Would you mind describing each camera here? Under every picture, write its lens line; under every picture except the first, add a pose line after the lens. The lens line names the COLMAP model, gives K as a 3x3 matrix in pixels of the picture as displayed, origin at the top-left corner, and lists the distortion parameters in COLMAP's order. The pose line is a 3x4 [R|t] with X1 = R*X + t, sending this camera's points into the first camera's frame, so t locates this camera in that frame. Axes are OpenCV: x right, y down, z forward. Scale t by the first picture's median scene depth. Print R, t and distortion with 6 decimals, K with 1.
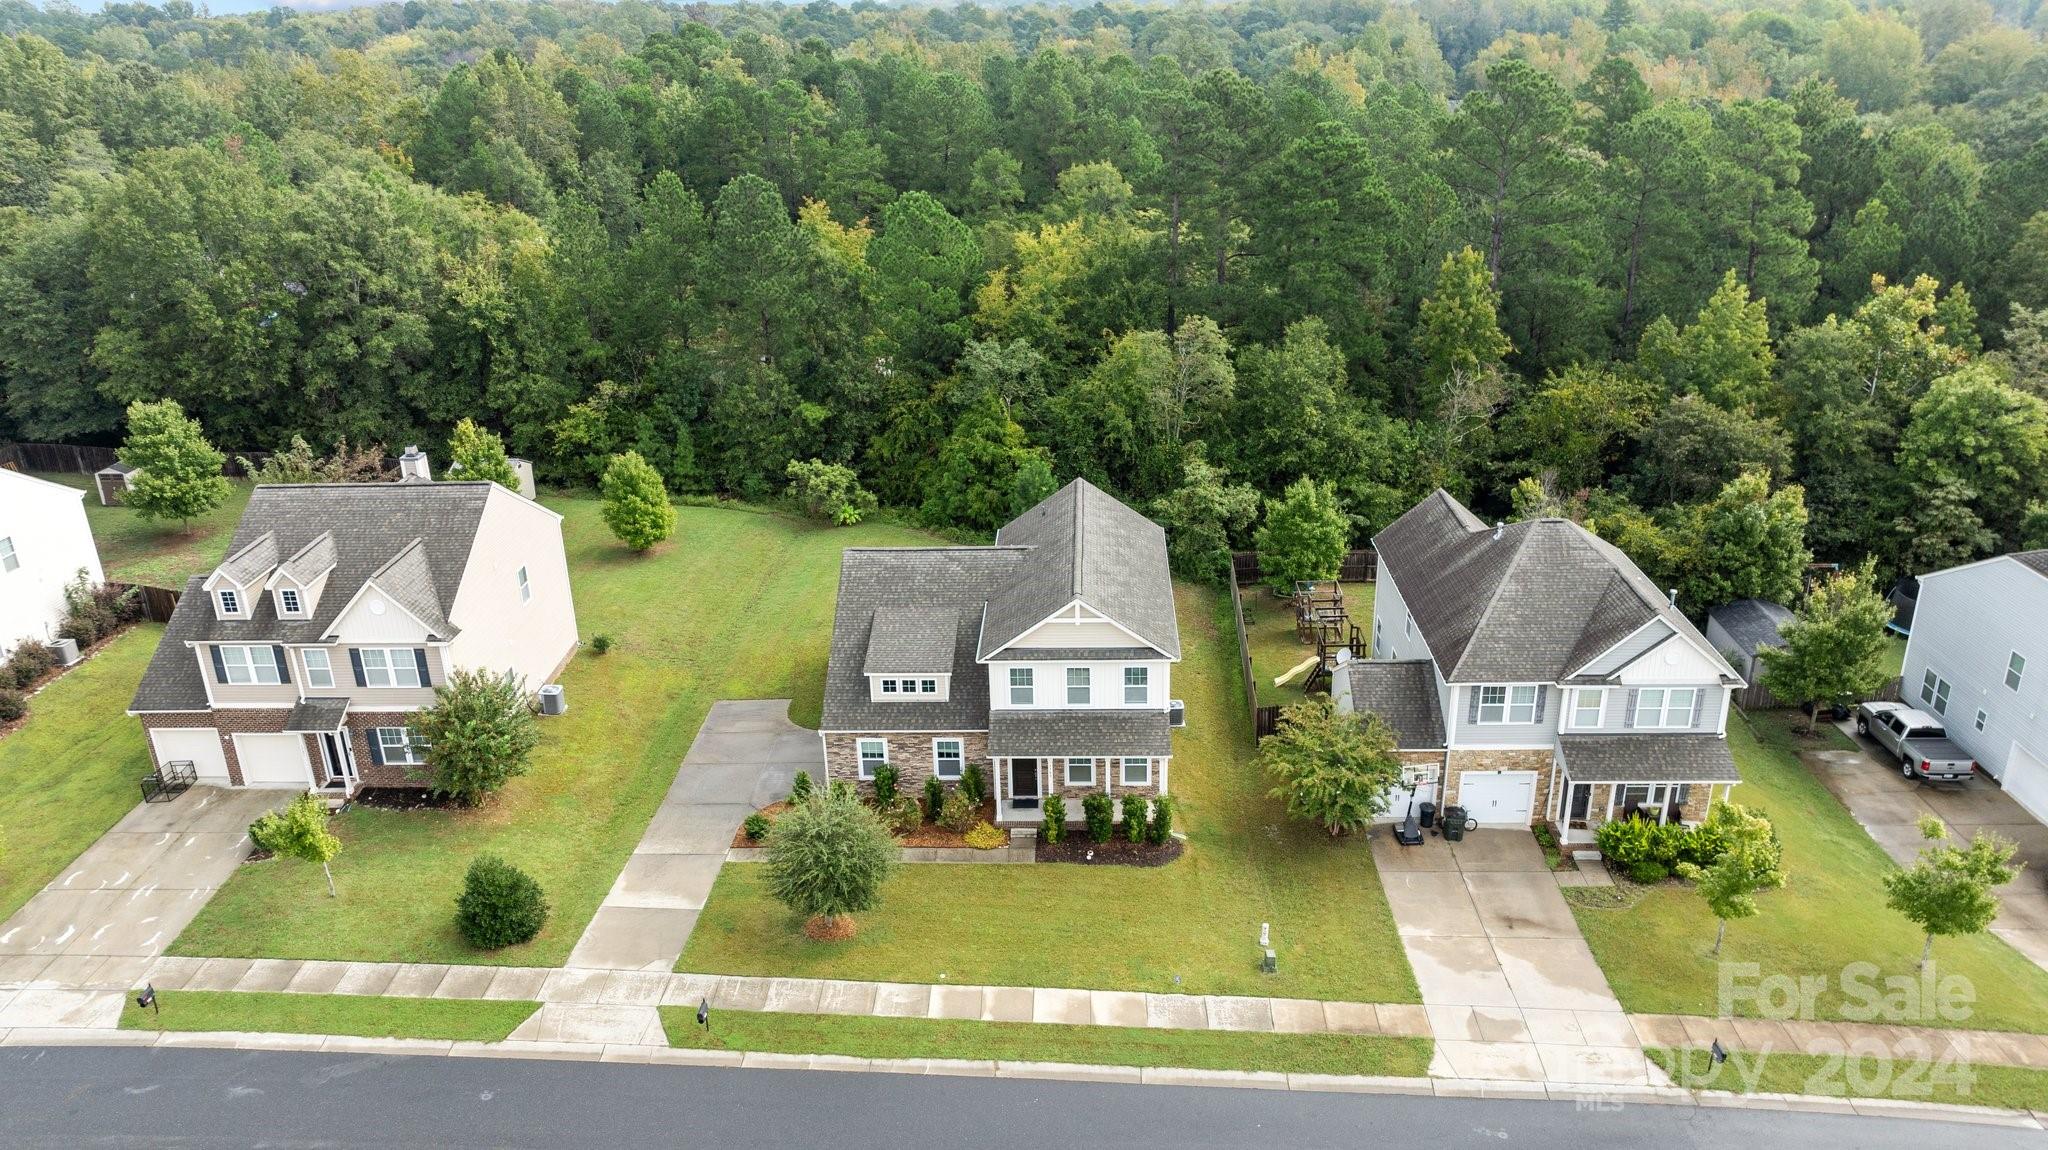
lens RADIAL K [[1444.9, 0, 1024.0], [0, 1444.9, 575.0], [0, 0, 1]] dist [-0.020586, 0.006034]
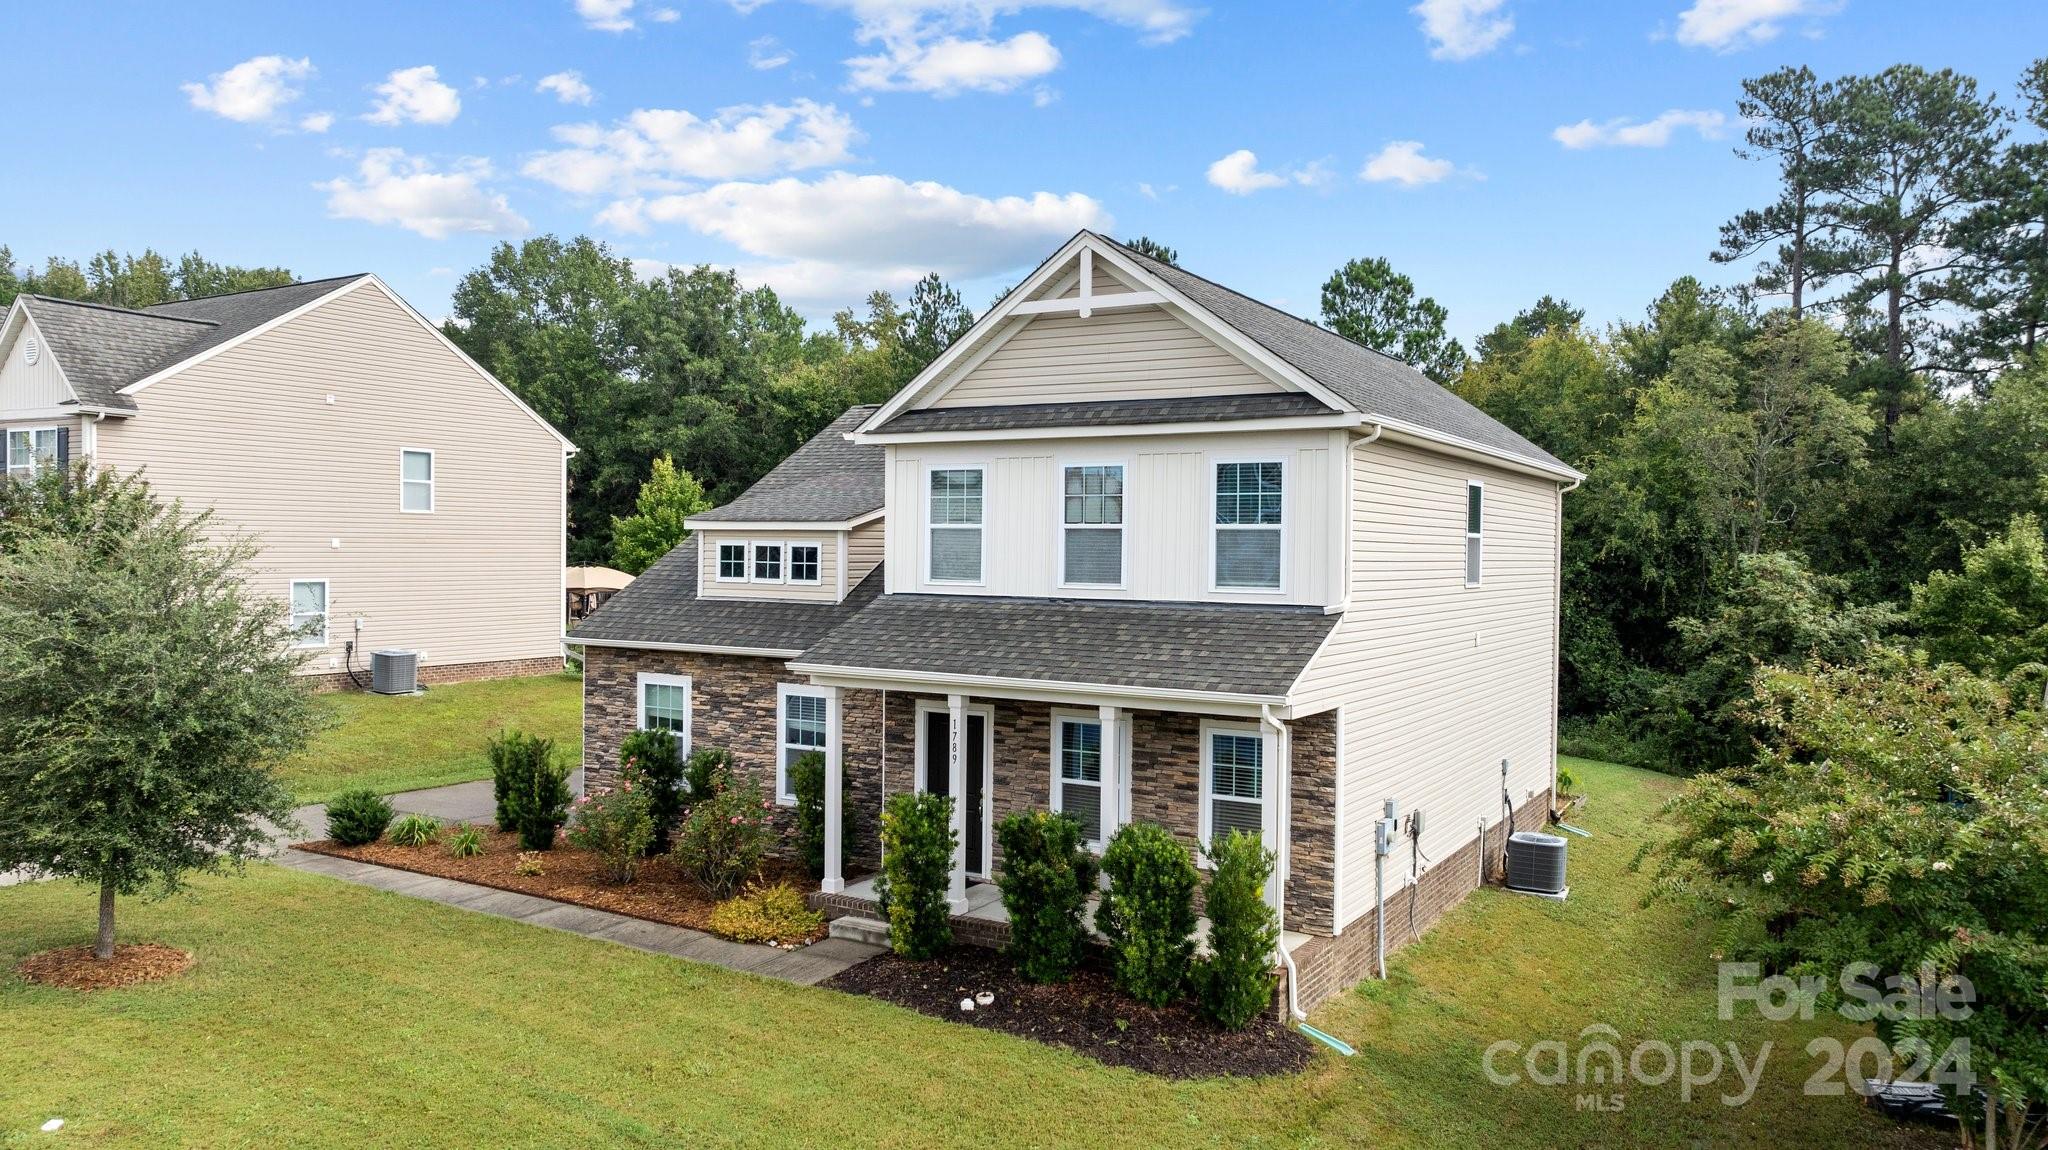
lens RADIAL K [[1444.6, 0, 1024.0], [0, 1444.6, 575.0], [0, 0, 1]] dist [-0.028716, 0.031921]
pose [[0.880452, 0.047034, -0.471797, 0.181843], [-0.211377, 0.929648, -0.301785, 0.190453], [0.424411, 0.365434, 0.828452, 0.689636]]
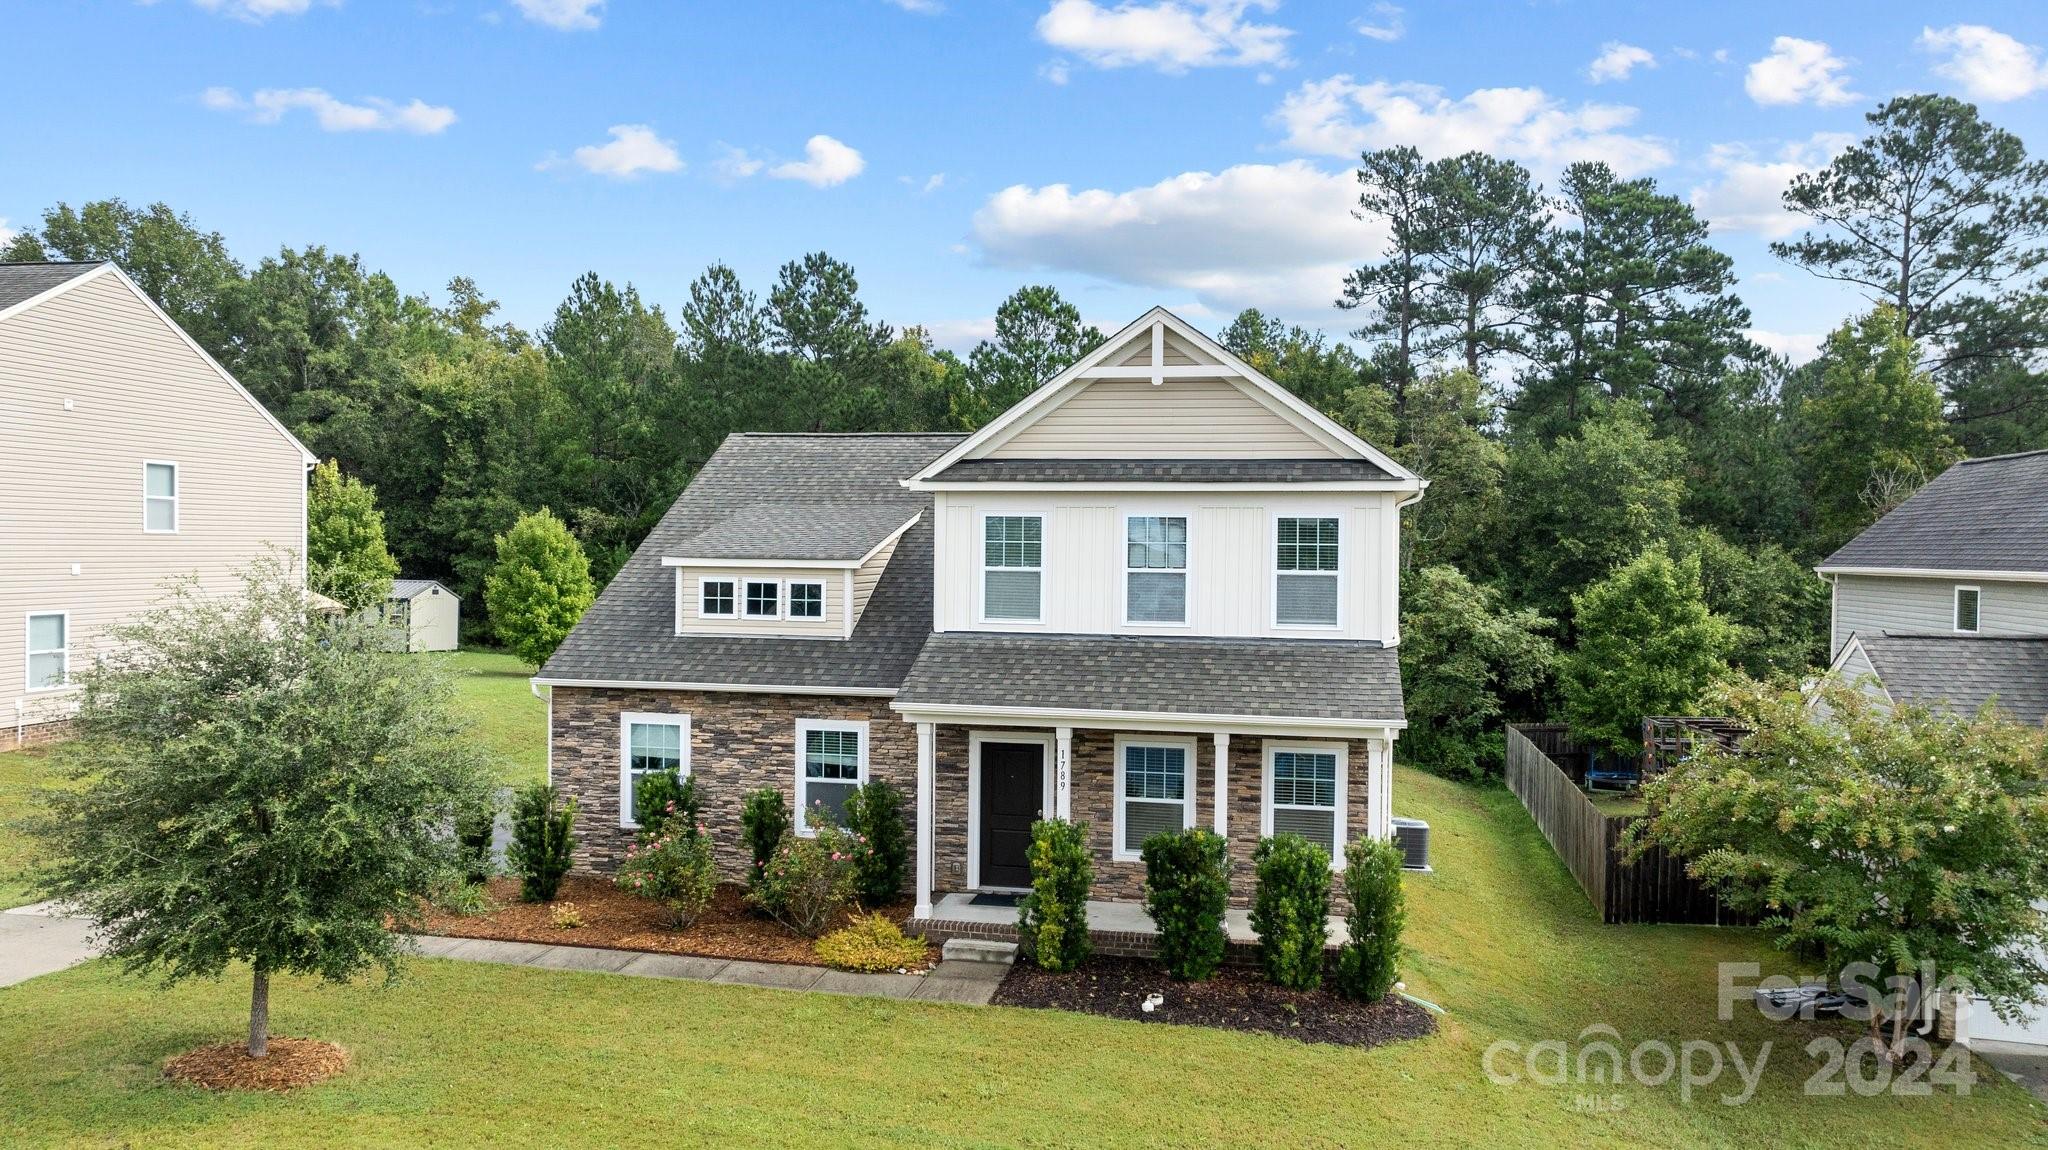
lens RADIAL K [[1444.9, 0, 1024.0], [0, 1444.9, 575.0], [0, 0, 1]] dist [-0.020586, 0.006034]
pose [[0.986956, 0.041522, -0.155543, 0.061143], [-0.094337, 0.932072, -0.349774, 0.210872], [0.130454, 0.359885, 0.923831, 0.619440]]
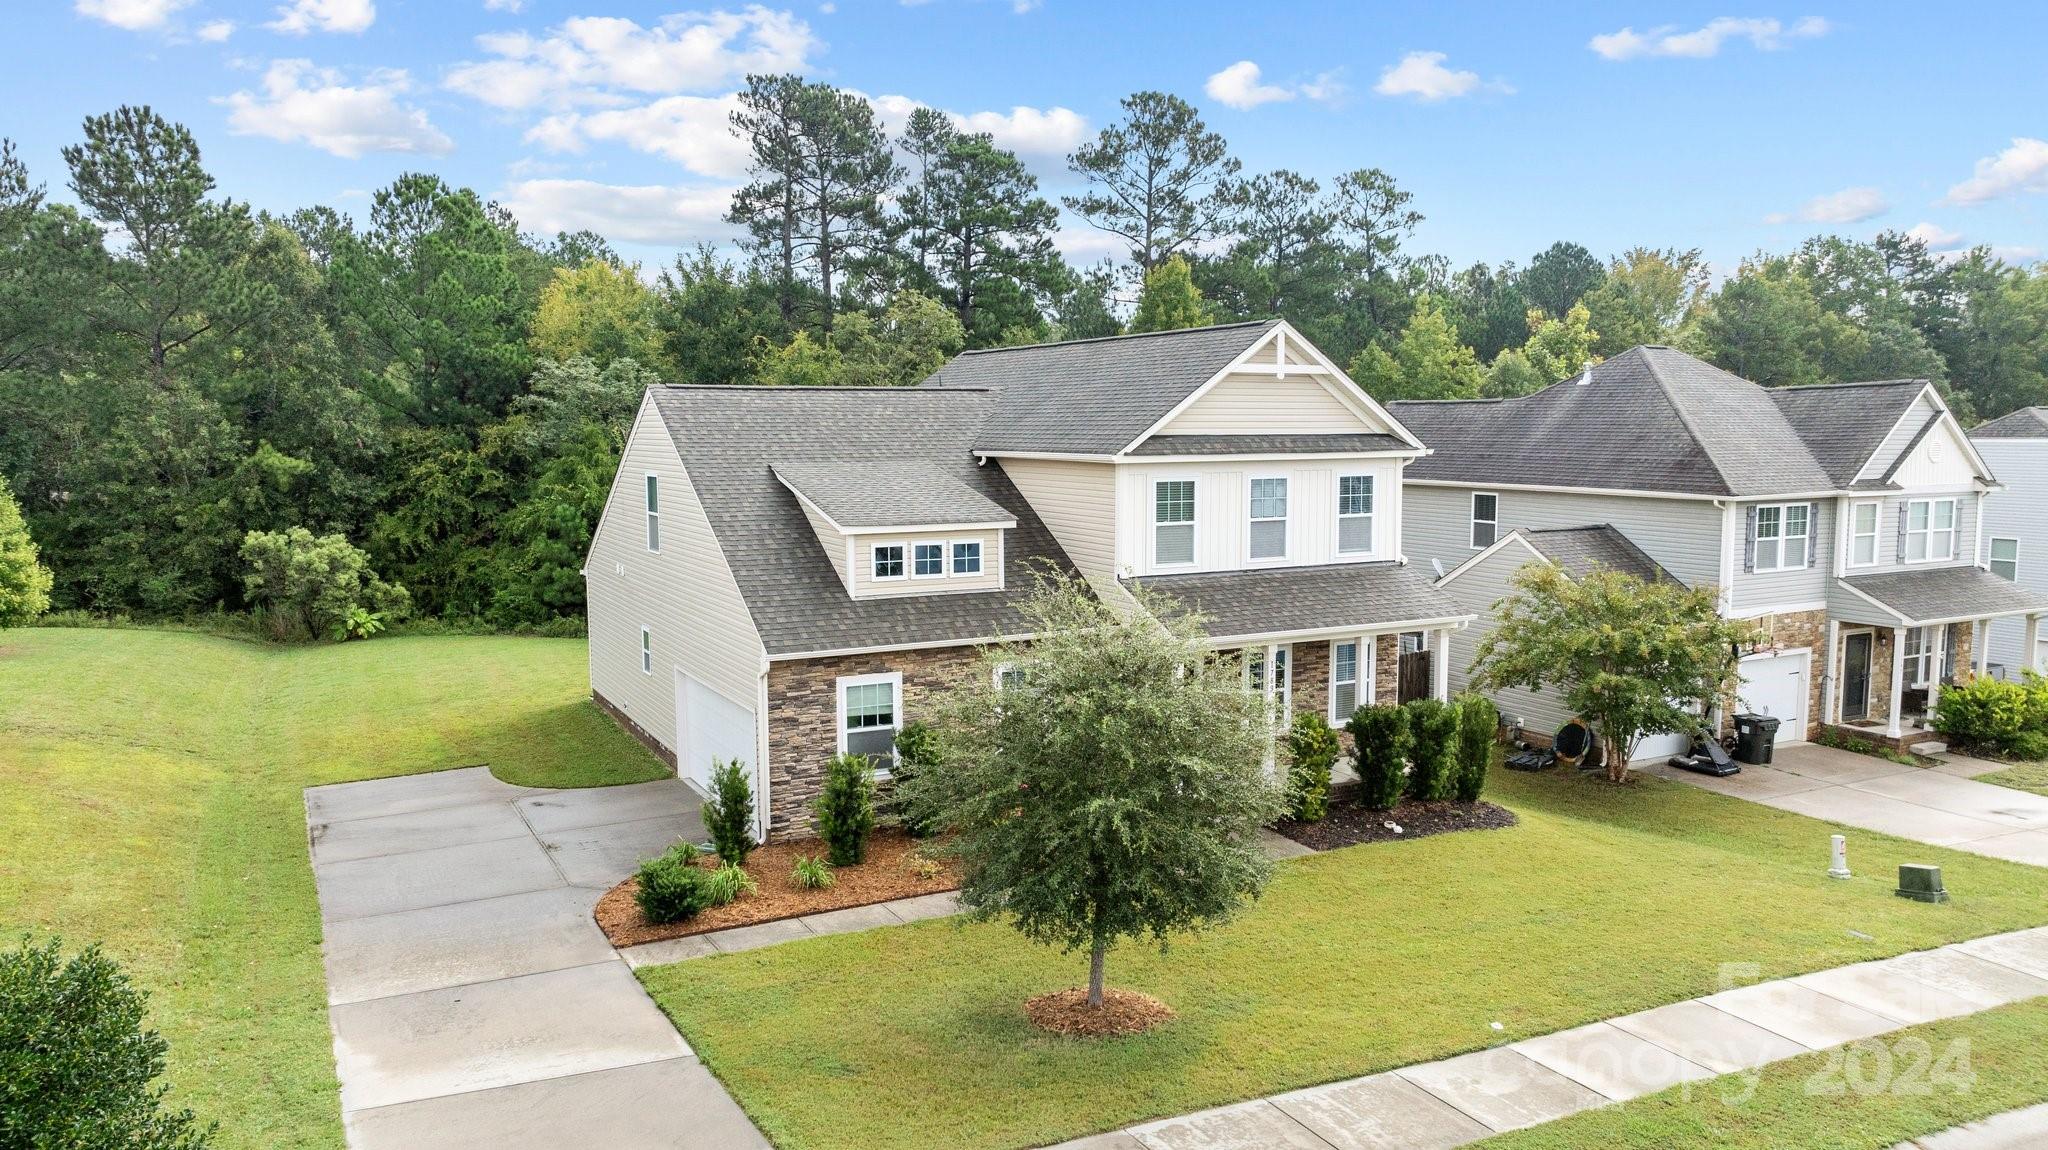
lens RADIAL K [[1444.9, 0, 1024.0], [0, 1444.9, 575.0], [0, 0, 1]] dist [-0.020586, 0.006034]
pose [[0.864485, -0.029371, 0.501800, -0.285952], [0.170193, 0.956431, -0.237223, 0.196881], [-0.472969, 0.290479, 0.831819, 0.603231]]
